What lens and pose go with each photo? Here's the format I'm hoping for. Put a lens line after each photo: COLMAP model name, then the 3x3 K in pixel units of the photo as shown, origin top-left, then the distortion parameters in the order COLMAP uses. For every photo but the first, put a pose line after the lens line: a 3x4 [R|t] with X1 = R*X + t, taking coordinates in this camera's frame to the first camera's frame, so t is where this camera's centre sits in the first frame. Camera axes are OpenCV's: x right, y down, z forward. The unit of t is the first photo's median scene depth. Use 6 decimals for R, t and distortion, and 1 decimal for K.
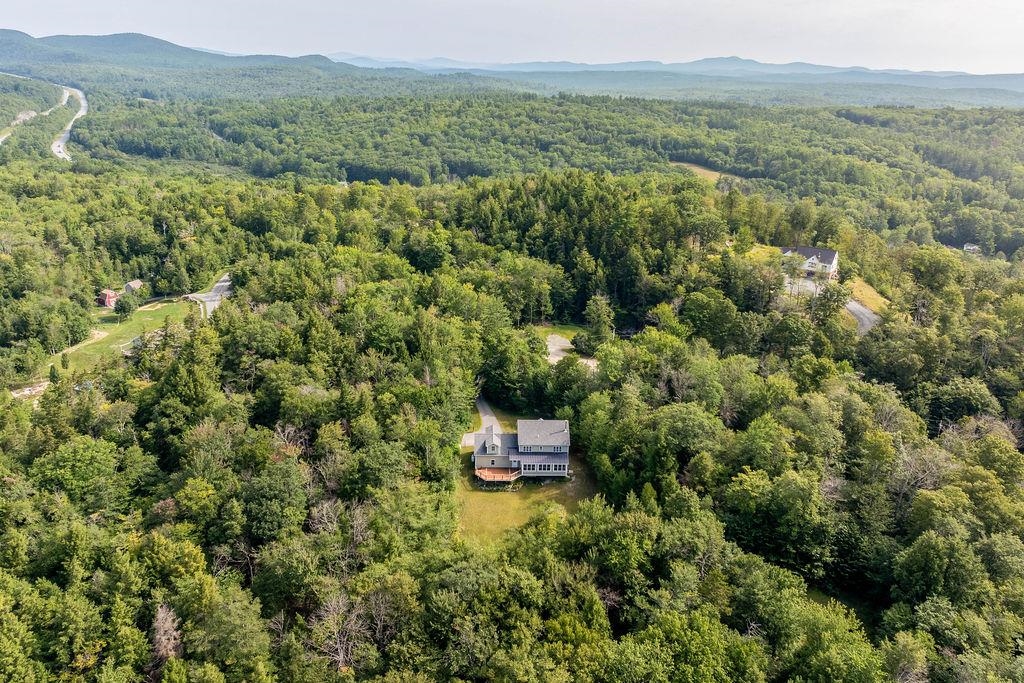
lens RADIAL K [[621.9, 0, 512.9], [0, 621.9, 358.5], [0, 0, 1]] dist [0.002000, -0.001795]
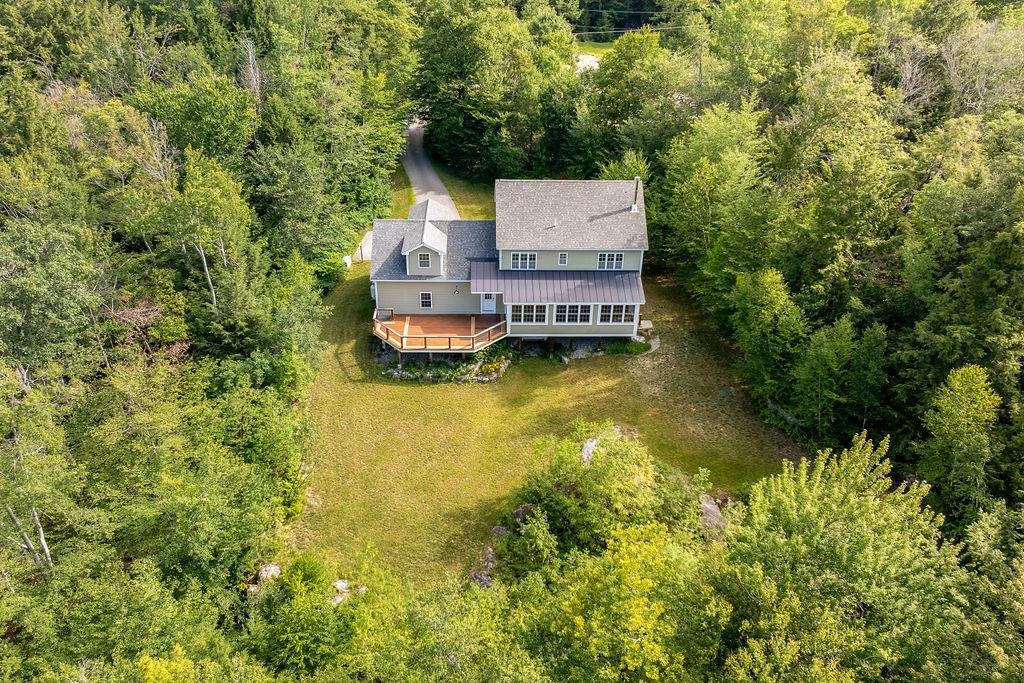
lens RADIAL K [[721.8, 0, 493.9], [0, 721.8, 359.3], [0, 0, 1]] dist [0.012867, -0.005839]
pose [[0.999482, -0.003142, -0.032015, 0.019568], [0.010315, 0.973965, 0.226464, 0.108199], [0.030470, -0.226677, 0.973493, 0.600030]]
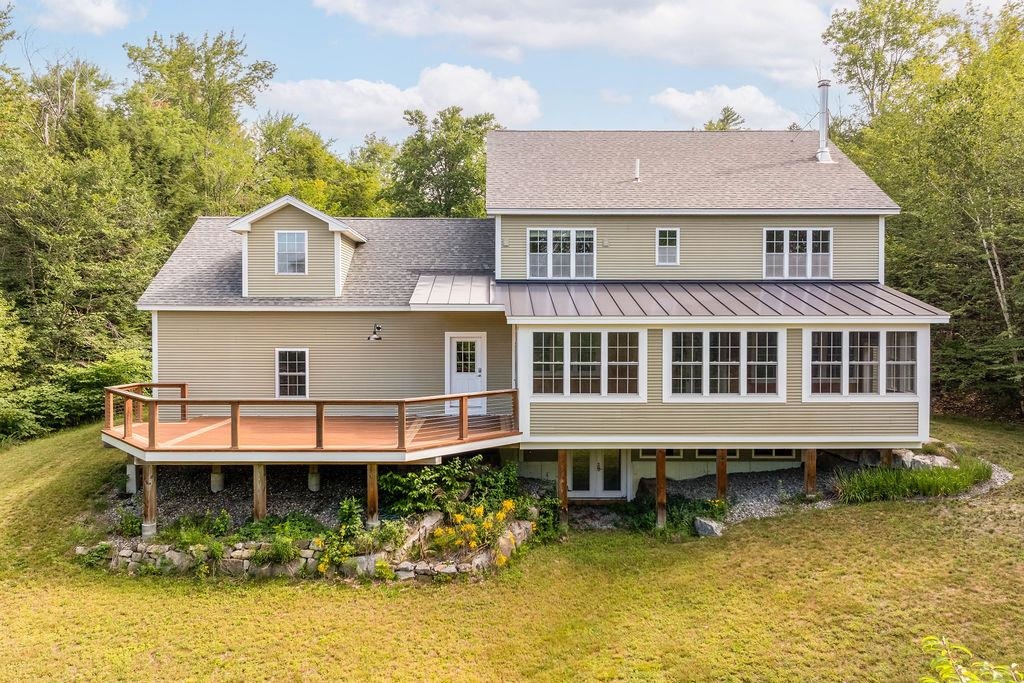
lens RADIAL K [[721.8, 0, 493.9], [0, 721.8, 359.3], [0, 0, 1]] dist [0.012867, -0.005839]
pose [[0.998548, -0.033231, -0.042392, 0.015262], [0.019928, 0.959087, -0.282410, 0.209044], [0.050042, 0.281156, 0.958357, 0.869968]]
